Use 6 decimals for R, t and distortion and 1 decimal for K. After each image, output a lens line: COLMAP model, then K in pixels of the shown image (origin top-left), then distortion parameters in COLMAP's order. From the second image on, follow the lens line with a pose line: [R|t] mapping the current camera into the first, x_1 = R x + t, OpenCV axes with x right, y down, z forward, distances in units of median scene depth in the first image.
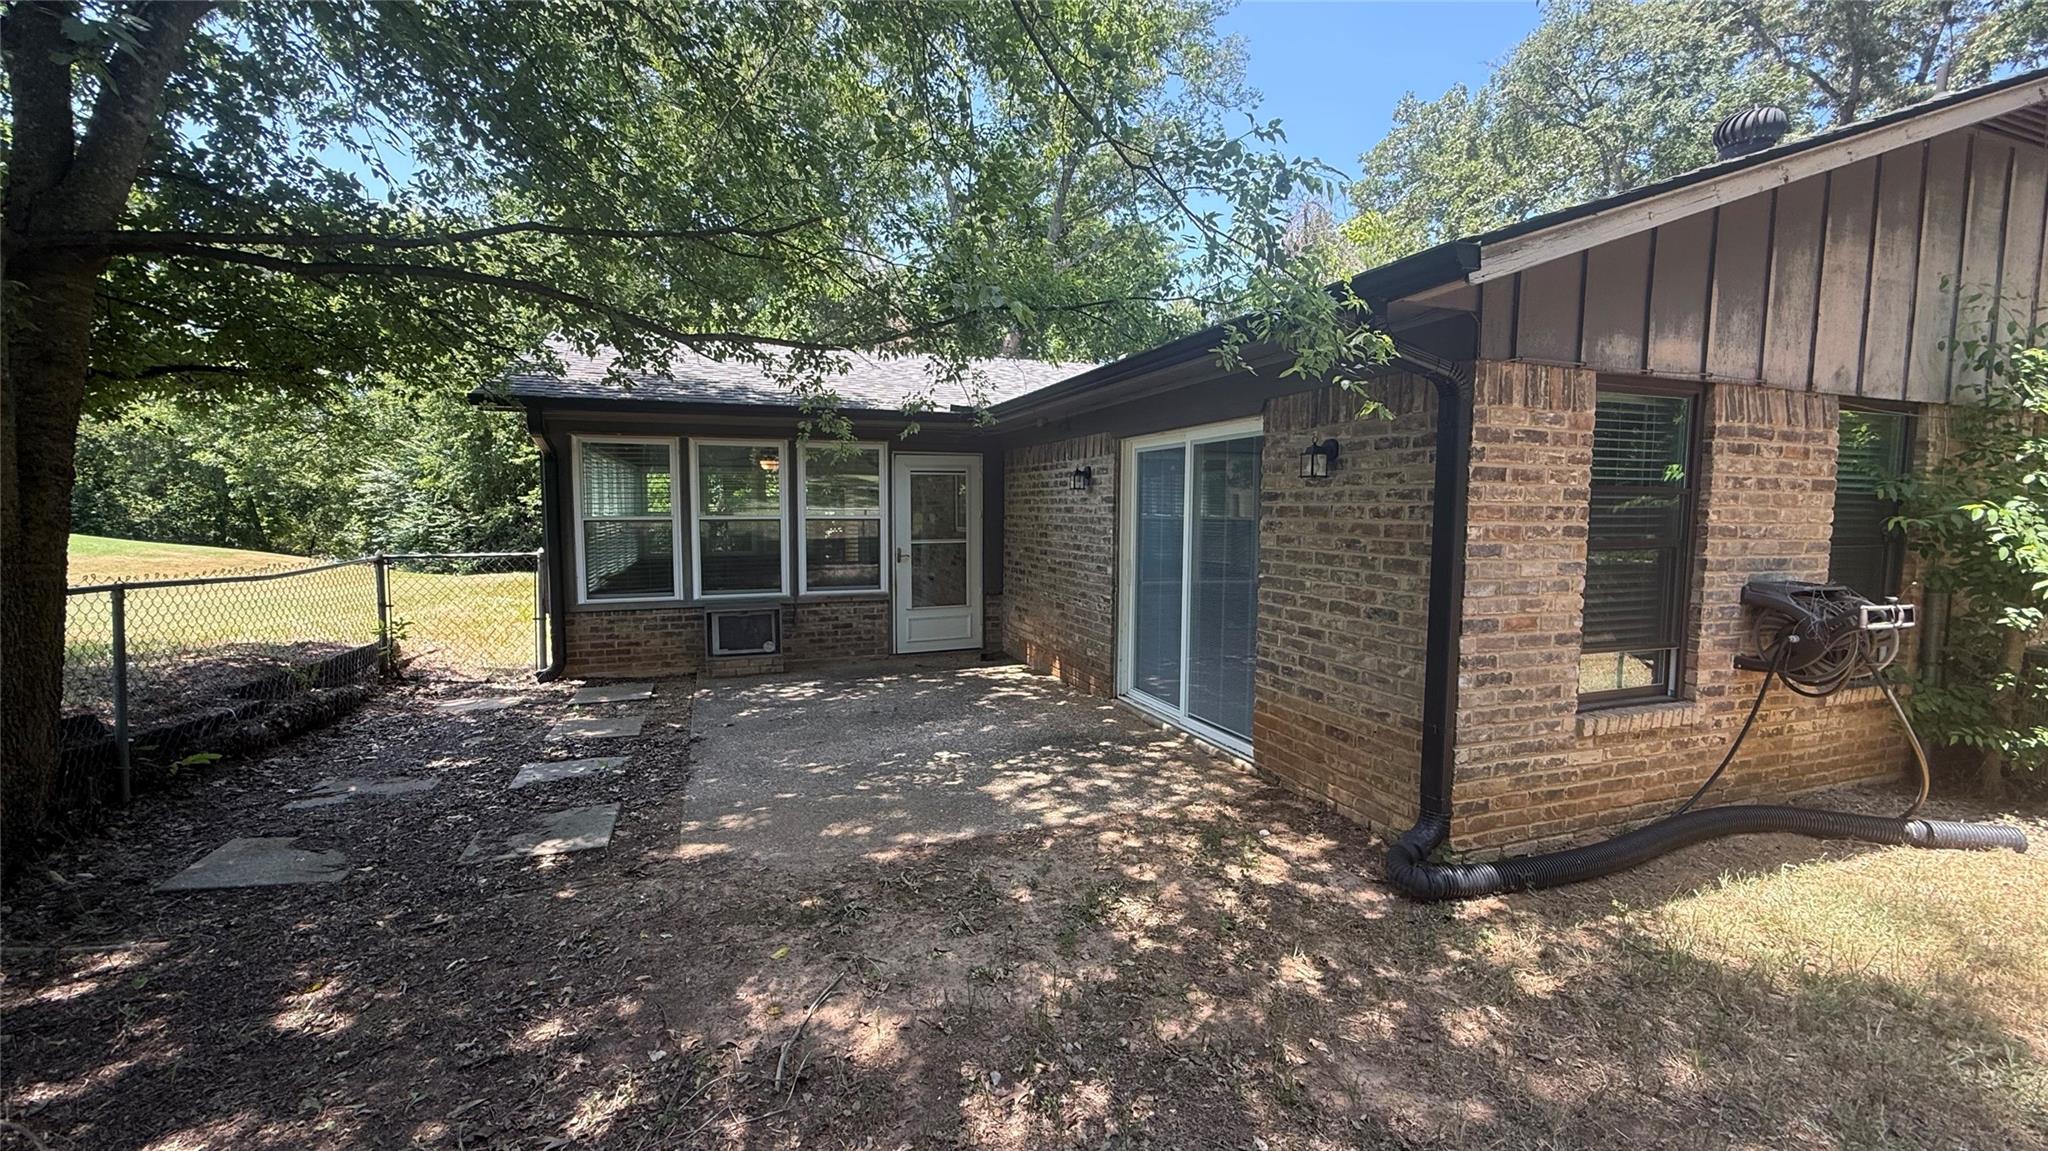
lens RADIAL K [[814.8, 0, 1020.1], [0, 814.8, 573.9], [0, 0, 1]] dist [-0.001496, 0.000155]
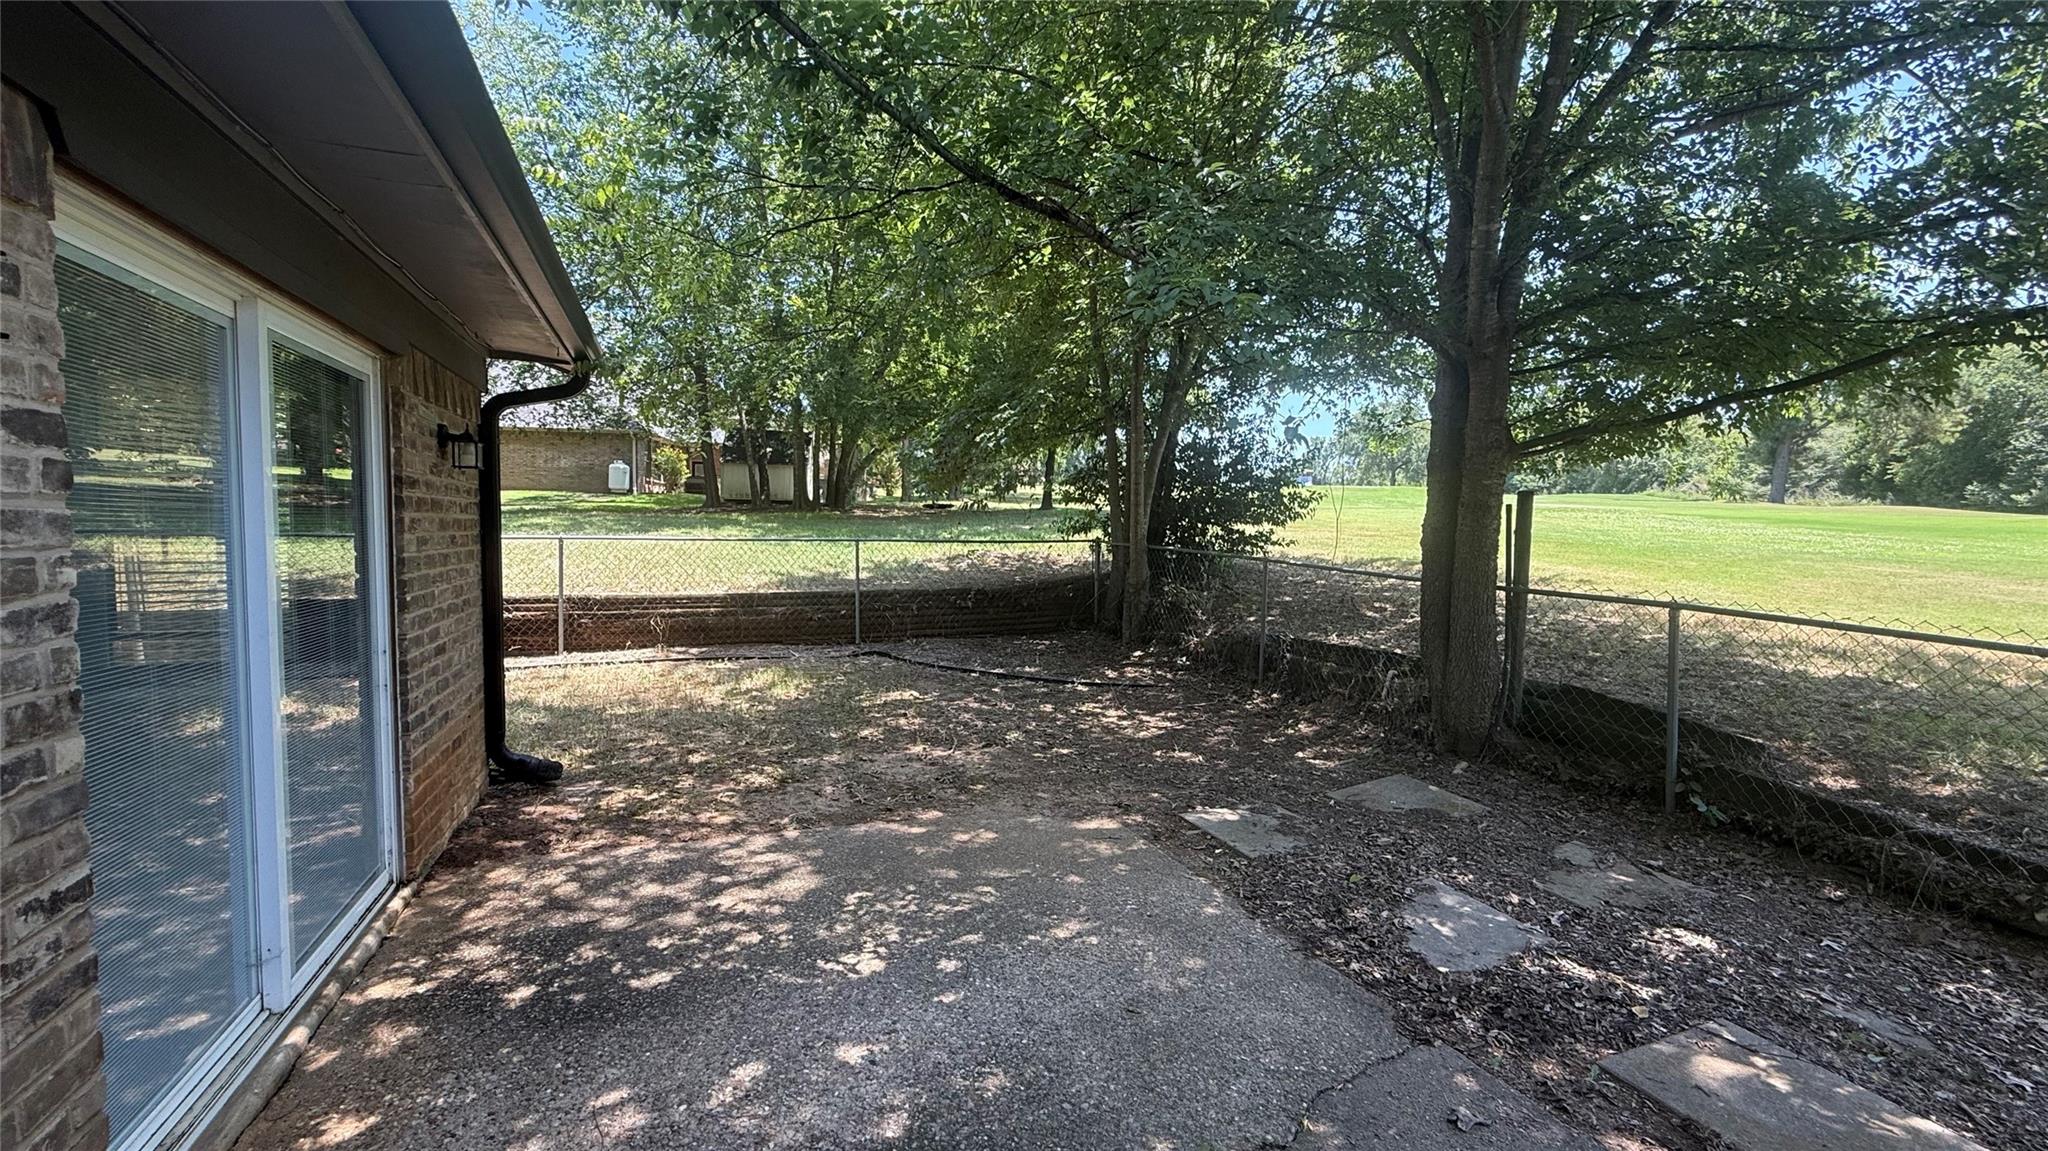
lens RADIAL K [[814.8, 0, 1016.3], [0, 814.8, 576.8], [0, 0, 1]] dist [-0.001496, 0.000155]
pose [[-0.999116, -0.019898, -0.037022, -0.192559], [-0.024795, 0.990276, 0.136889, -0.123662], [0.033938, 0.137686, -0.989894, 1.733125]]
